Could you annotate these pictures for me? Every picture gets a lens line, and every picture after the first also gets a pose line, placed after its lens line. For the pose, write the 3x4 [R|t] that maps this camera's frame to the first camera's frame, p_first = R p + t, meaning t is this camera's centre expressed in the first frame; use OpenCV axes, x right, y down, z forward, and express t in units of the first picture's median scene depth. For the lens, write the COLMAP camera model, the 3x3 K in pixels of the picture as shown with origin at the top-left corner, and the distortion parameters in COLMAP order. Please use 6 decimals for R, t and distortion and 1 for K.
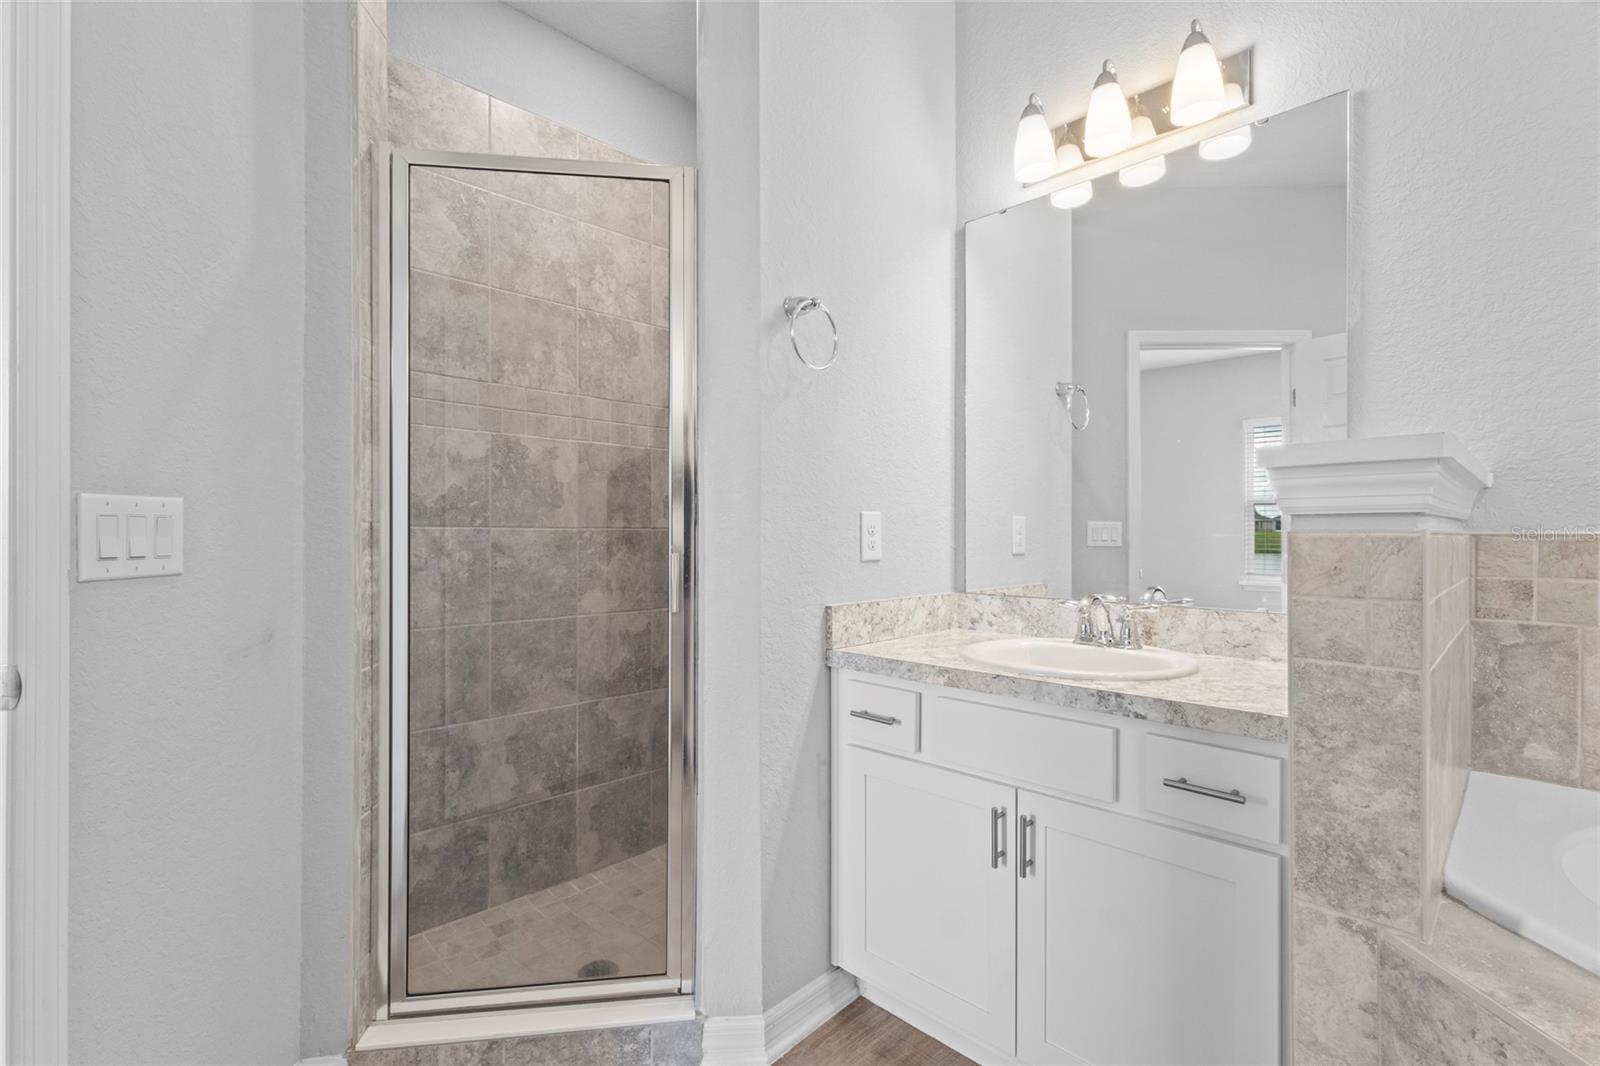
lens RADIAL K [[739.6, 0, 793.7], [0, 739.6, 538.7], [0, 0, 1]] dist [0.006445, 0.001004]
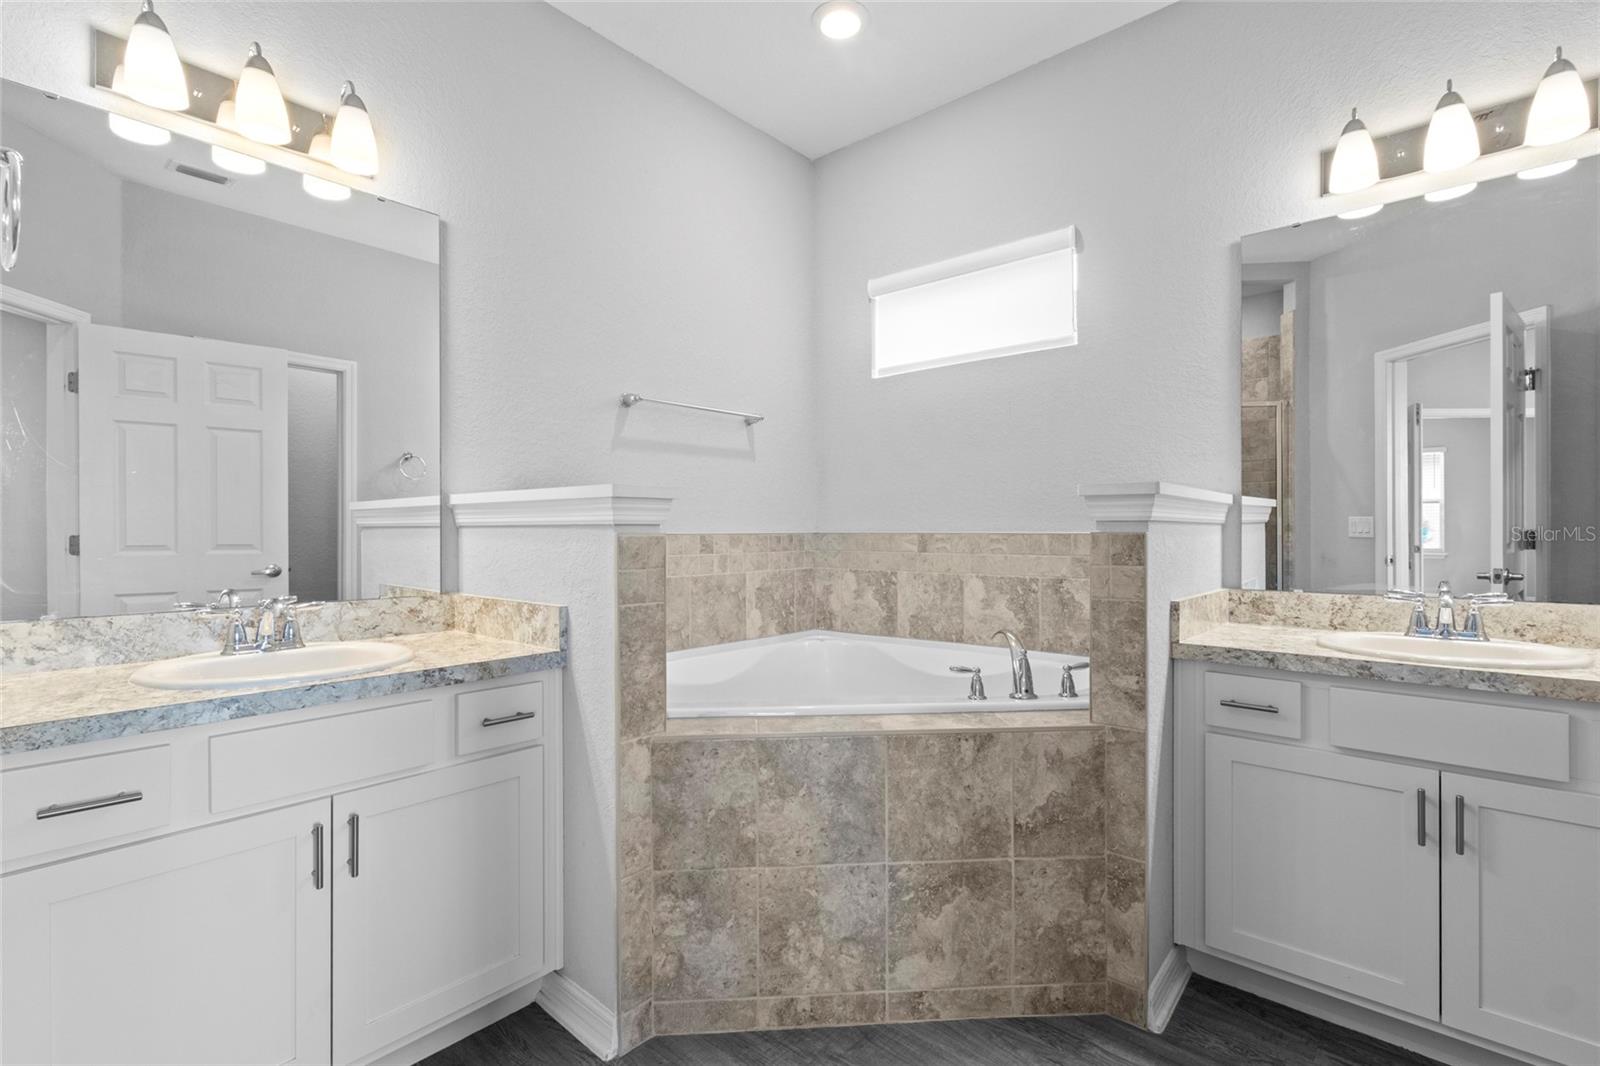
lens RADIAL K [[739.6, 0, 791.1], [0, 739.6, 526.7], [0, 0, 1]] dist [0.006445, 0.001004]
pose [[-0.066721, 0.005522, 0.997756, -0.818375], [0.005455, 0.999972, -0.005169, -0.011709], [-0.997757, 0.005098, -0.066749, 0.522350]]
